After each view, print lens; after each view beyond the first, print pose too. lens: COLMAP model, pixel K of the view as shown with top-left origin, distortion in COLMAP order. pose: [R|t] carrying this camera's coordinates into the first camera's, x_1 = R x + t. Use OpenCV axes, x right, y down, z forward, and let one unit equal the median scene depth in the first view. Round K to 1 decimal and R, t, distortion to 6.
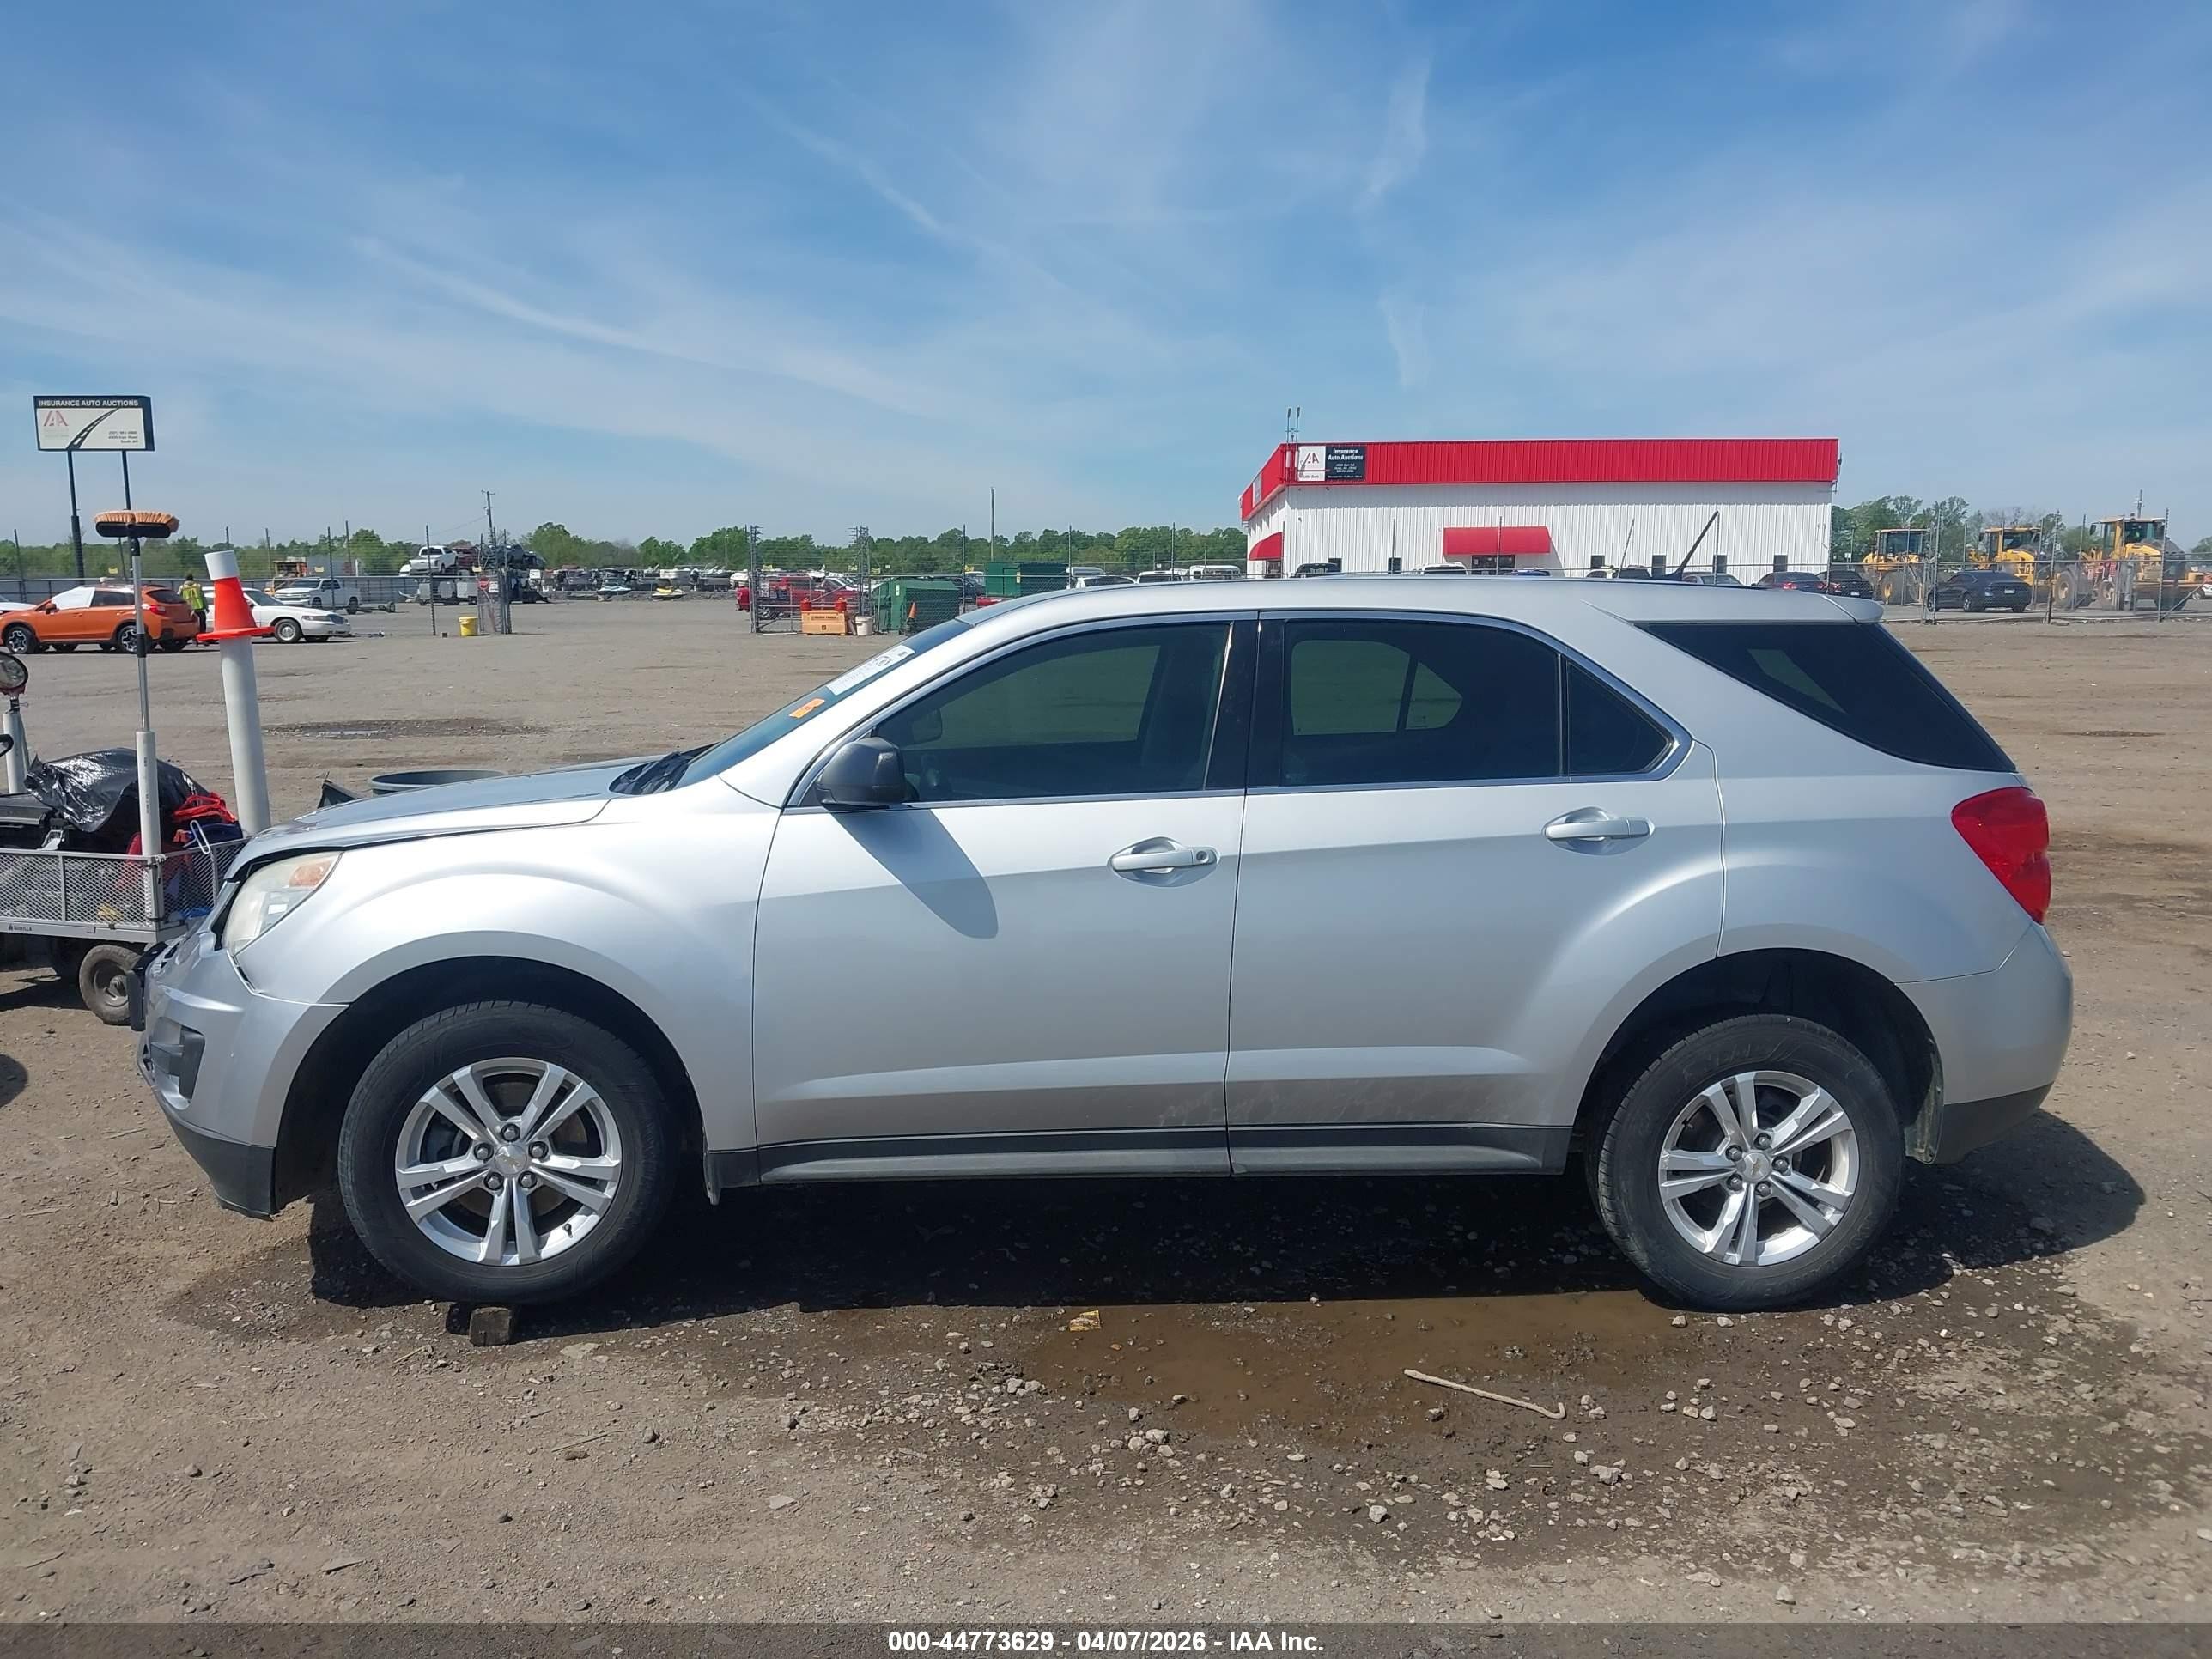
lens RADIAL K [[1723.4, 0, 1146.7], [0, 1723.4, 697.9], [0, 0, 1]] dist [-0.002198, 0.010183]
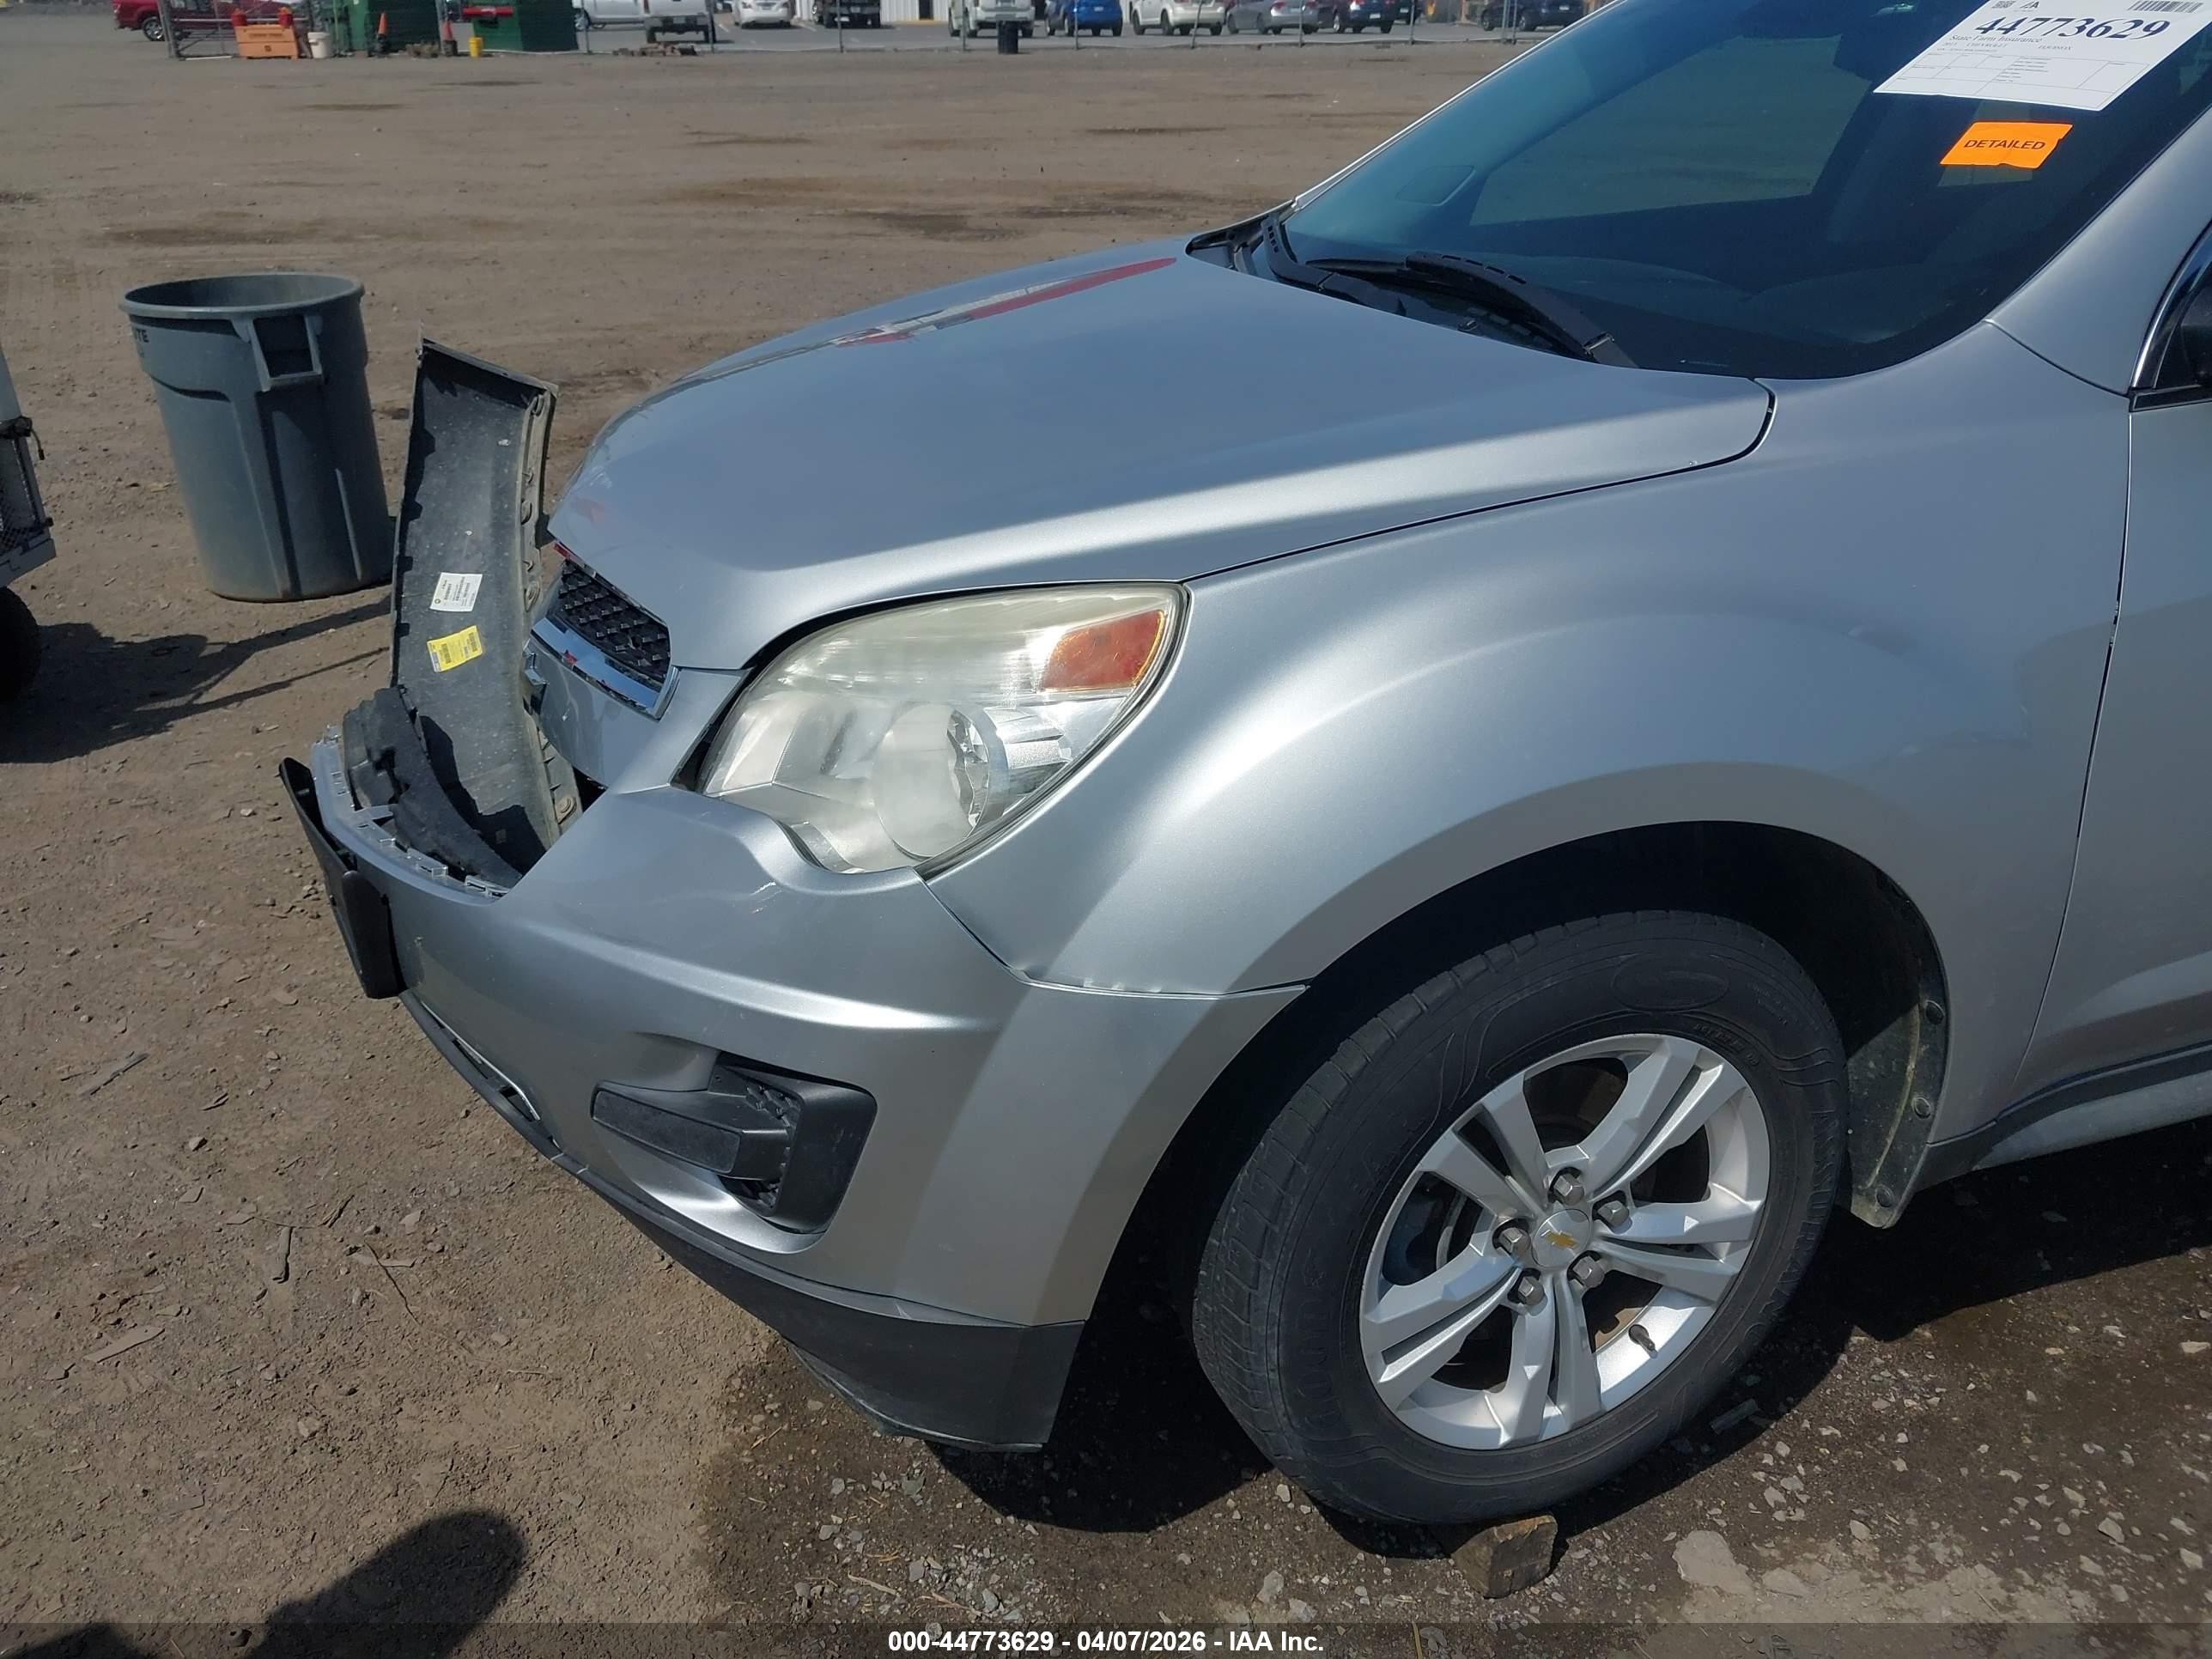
lens RADIAL K [[1738.2, 0, 1114.5], [0, 1738.2, 755.6], [0, 0, 1]] dist [-0.004223, 0.009790]
pose [[0.969778, -0.093043, 0.225554, -0.554648], [0.011111, 0.940318, 0.340116, -0.000575], [-0.243737, -0.327331, 0.912933, 0.645744]]
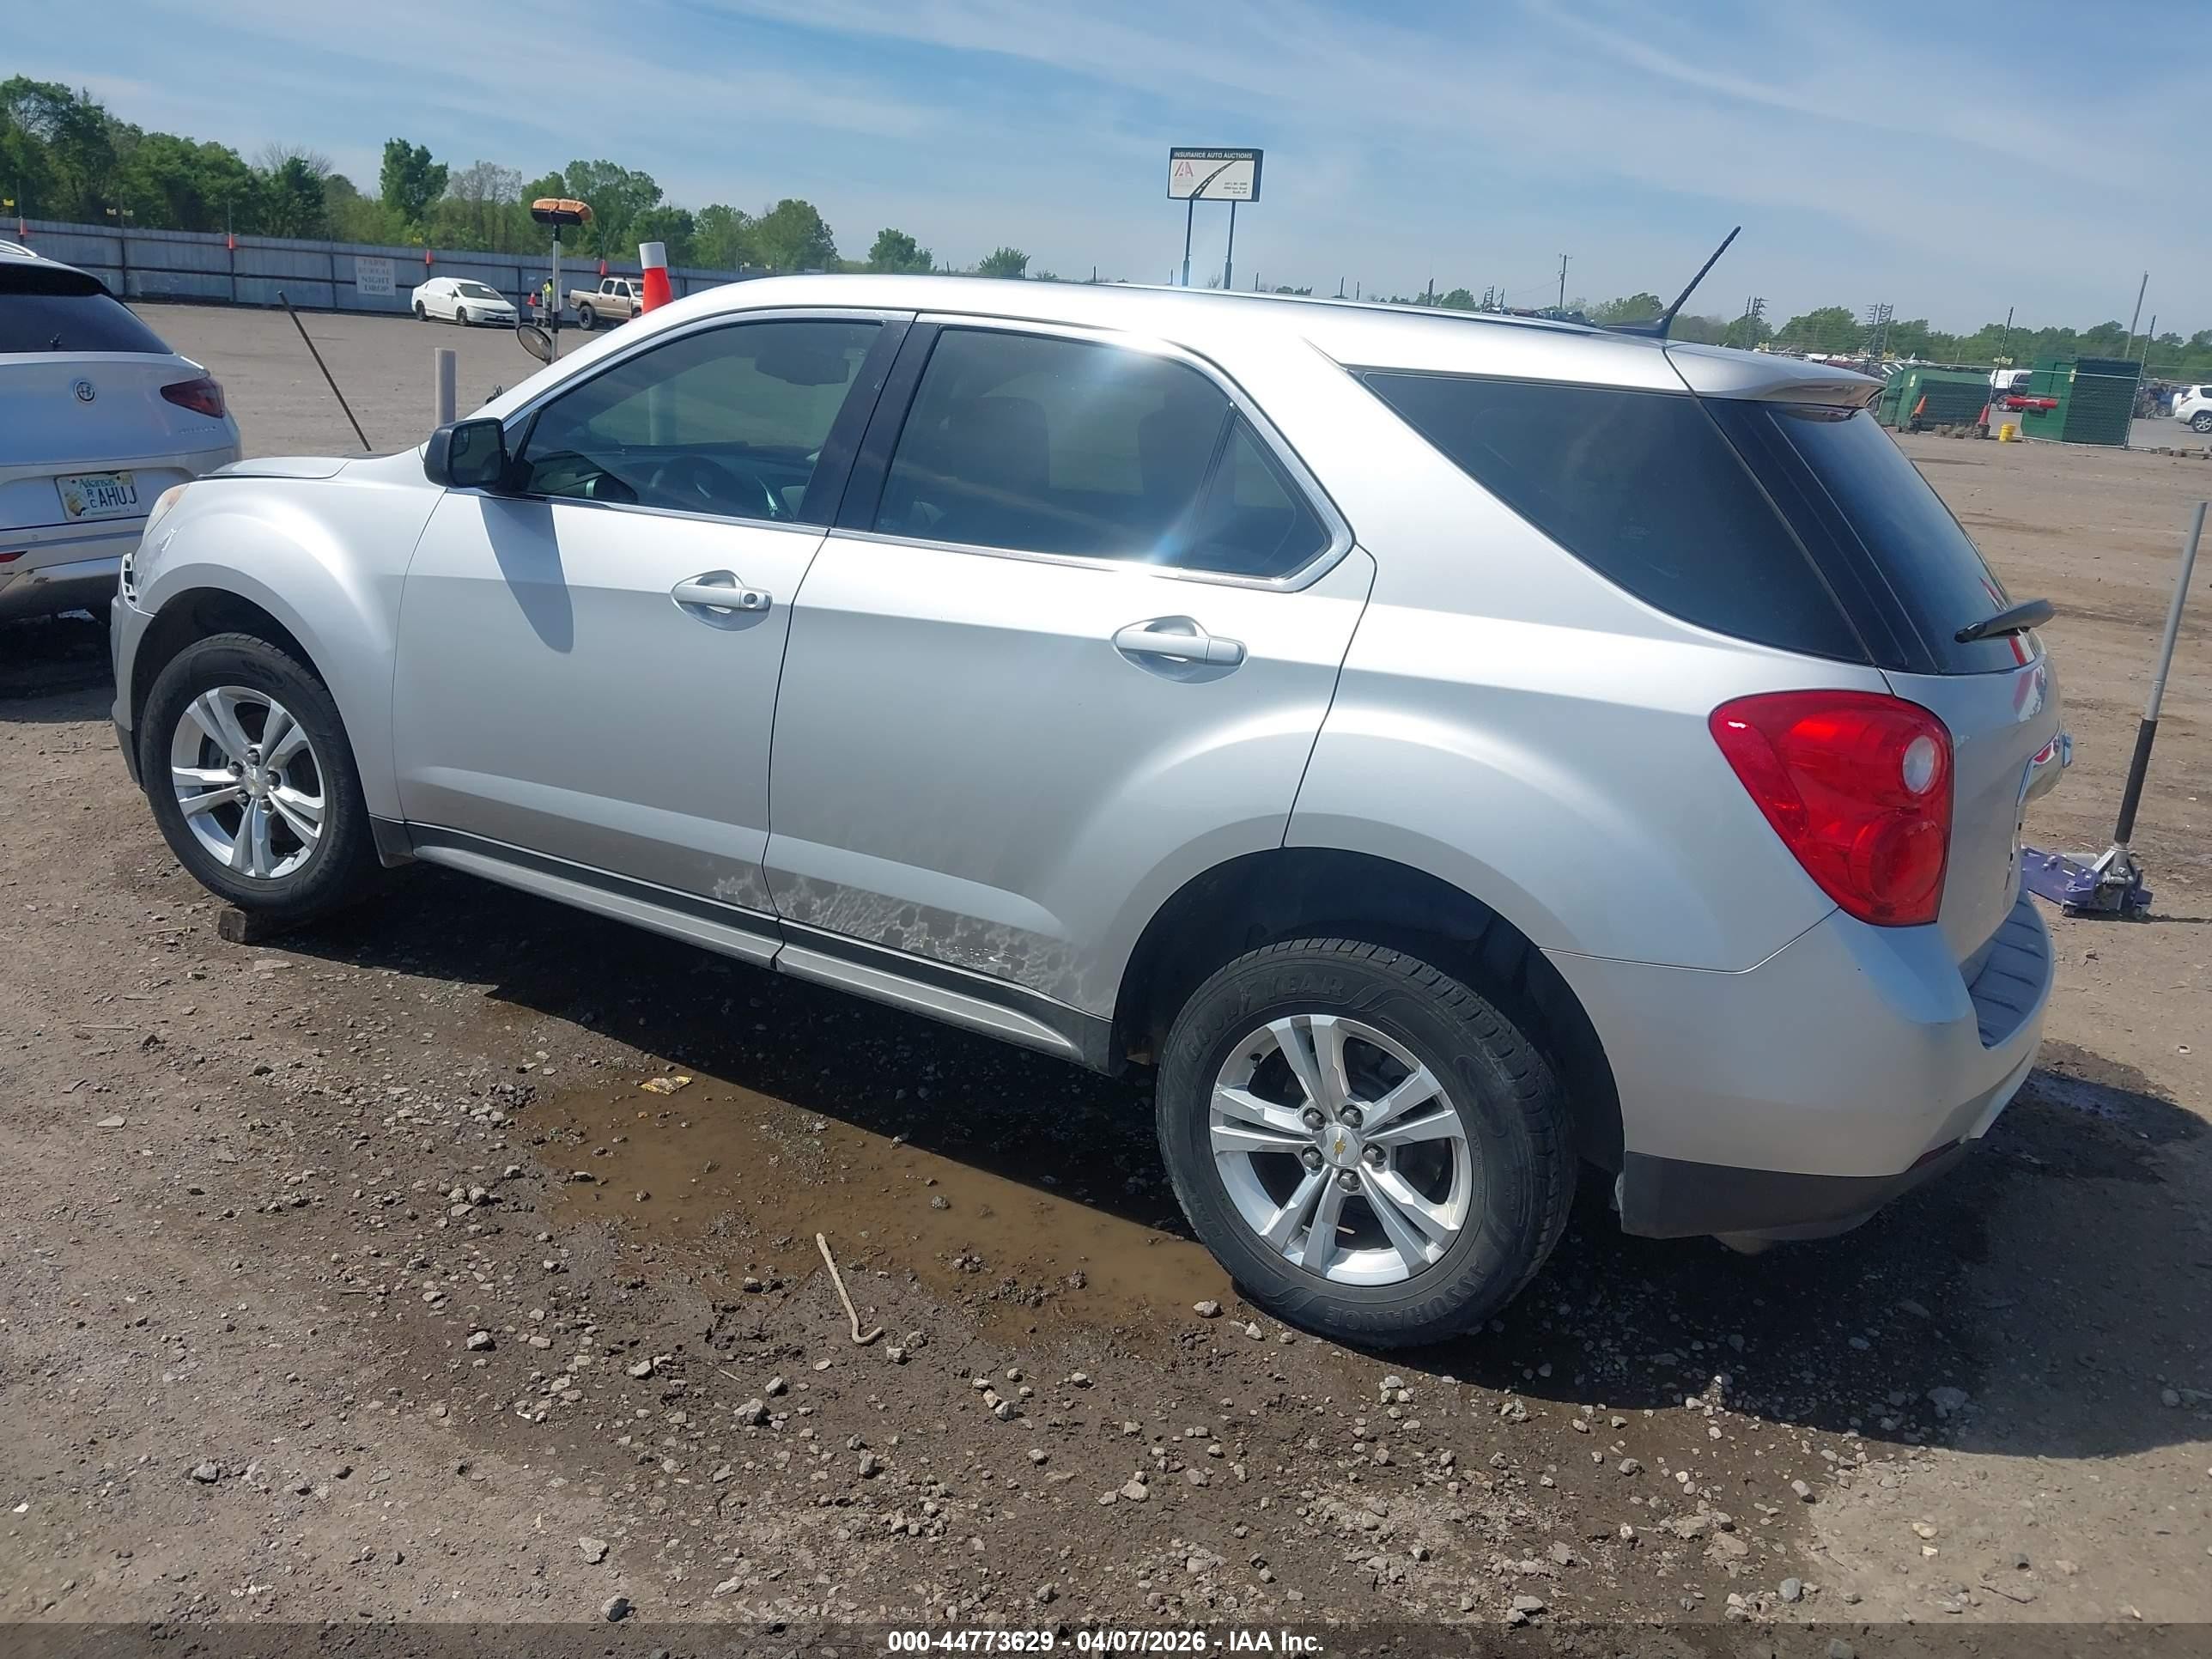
lens RADIAL K [[1787.8, 0, 1107.8], [0, 1787.8, 676.2], [0, 0, 1]] dist [0.002169, 0.005184]
pose [[0.828698, 0.167456, -0.534059, 0.656372], [-0.107118, 0.984007, 0.142324, -0.015764], [0.549350, -0.060736, 0.833382, 0.351085]]
